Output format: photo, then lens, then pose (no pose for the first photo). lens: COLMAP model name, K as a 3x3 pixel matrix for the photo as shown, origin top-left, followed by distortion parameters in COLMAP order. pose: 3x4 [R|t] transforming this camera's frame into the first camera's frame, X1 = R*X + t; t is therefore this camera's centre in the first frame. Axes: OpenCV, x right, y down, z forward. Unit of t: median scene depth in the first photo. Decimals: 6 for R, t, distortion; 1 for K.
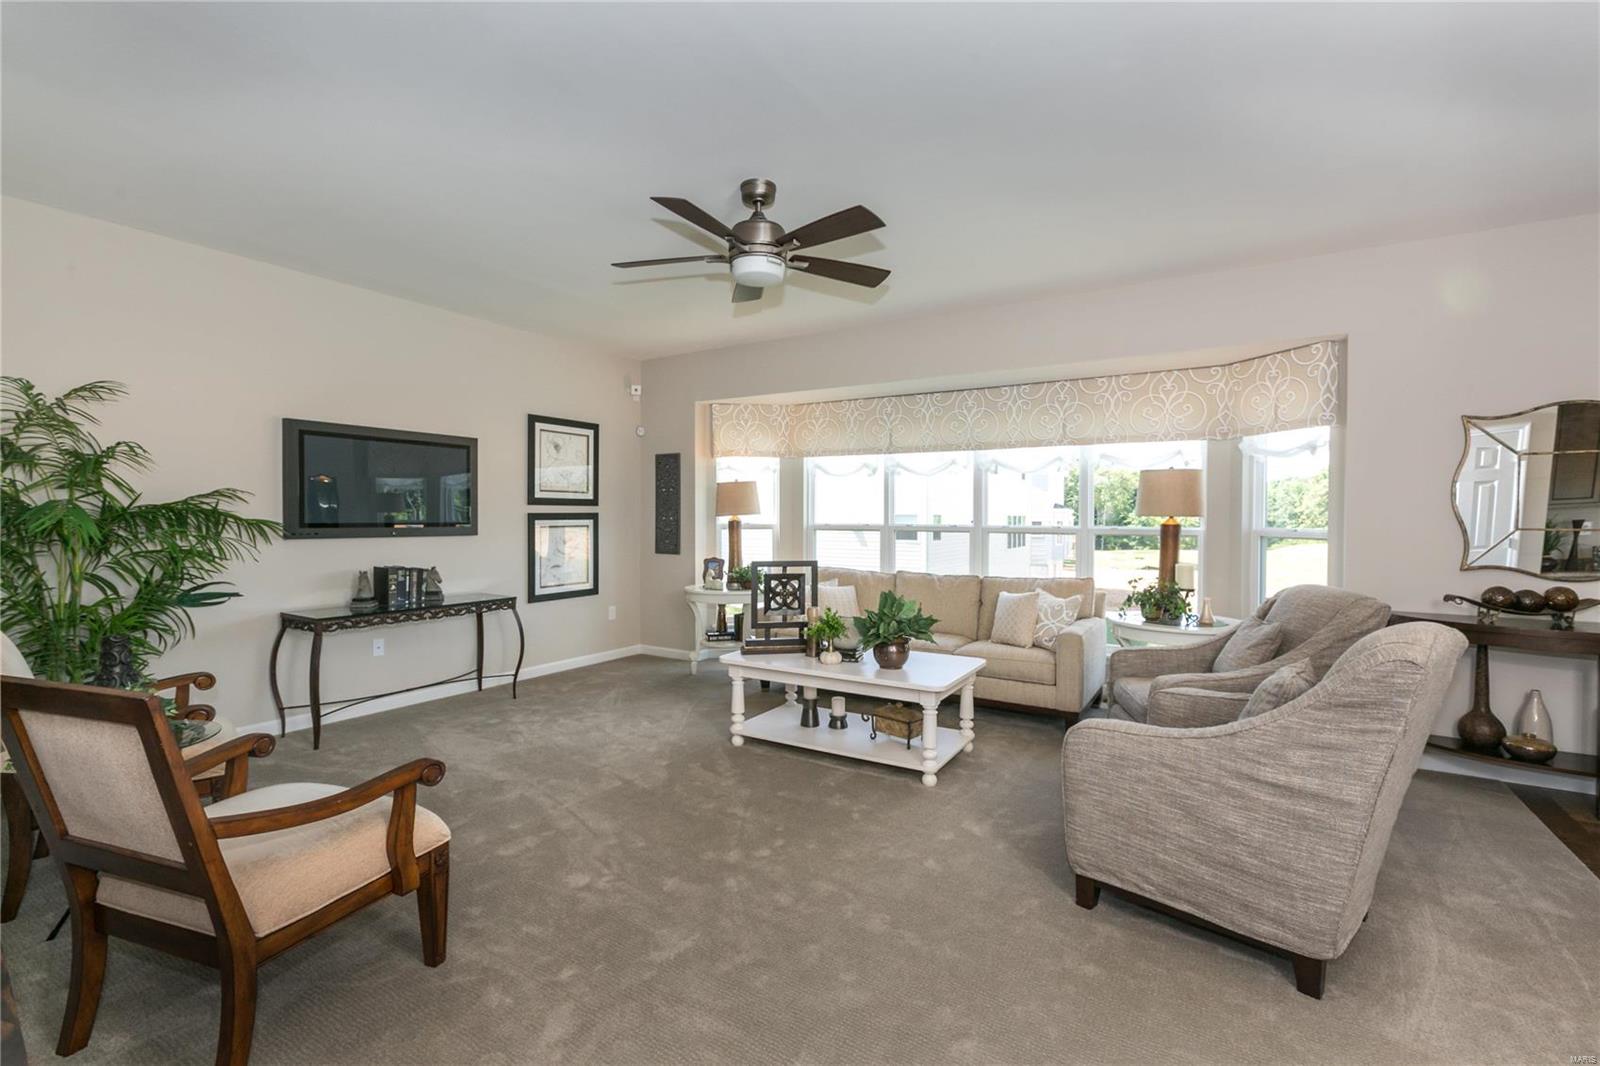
lens RADIAL K [[714.6, 0, 799.9], [0, 714.6, 525.5], [0, 0, 1]] dist [0.000526, -0.000626]
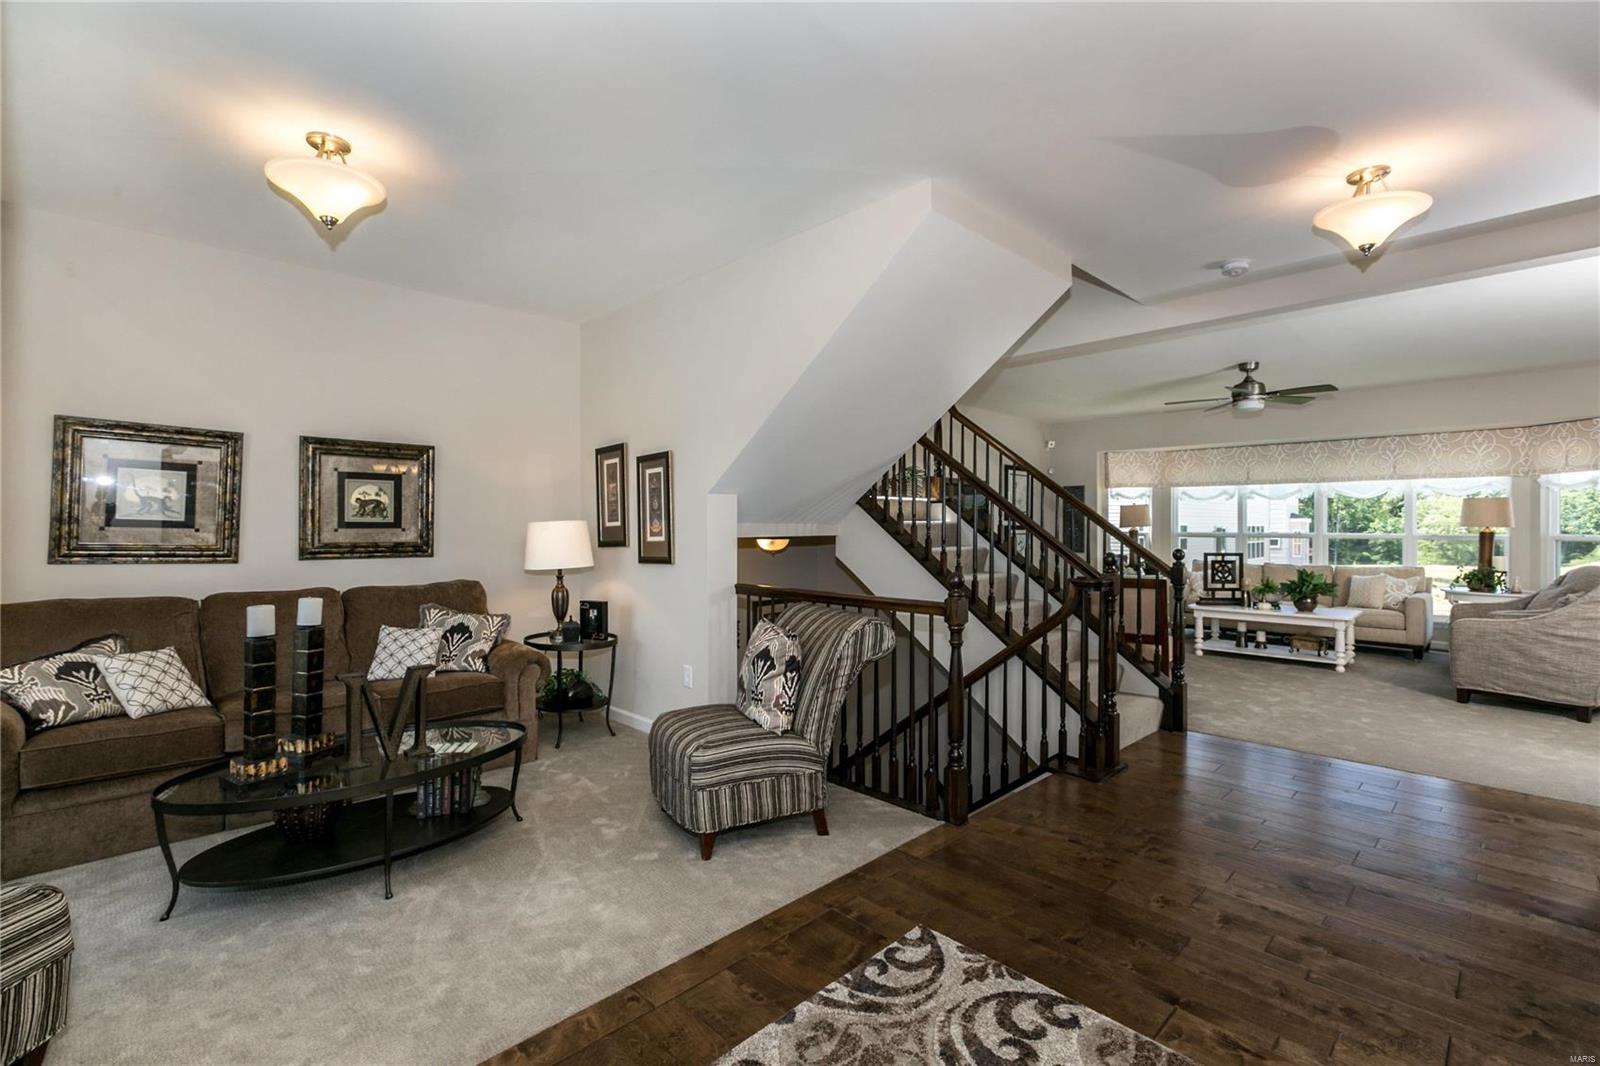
lens RADIAL K [[714.6, 0, 799.0], [0, 714.6, 525.1], [0, 0, 1]] dist [0.000526, -0.000626]
pose [[0.971202, -0.002298, -0.238245, -0.612590], [-0.001402, 0.999881, -0.015360, 0.010075], [0.238252, 0.015252, 0.971084, -0.946189]]
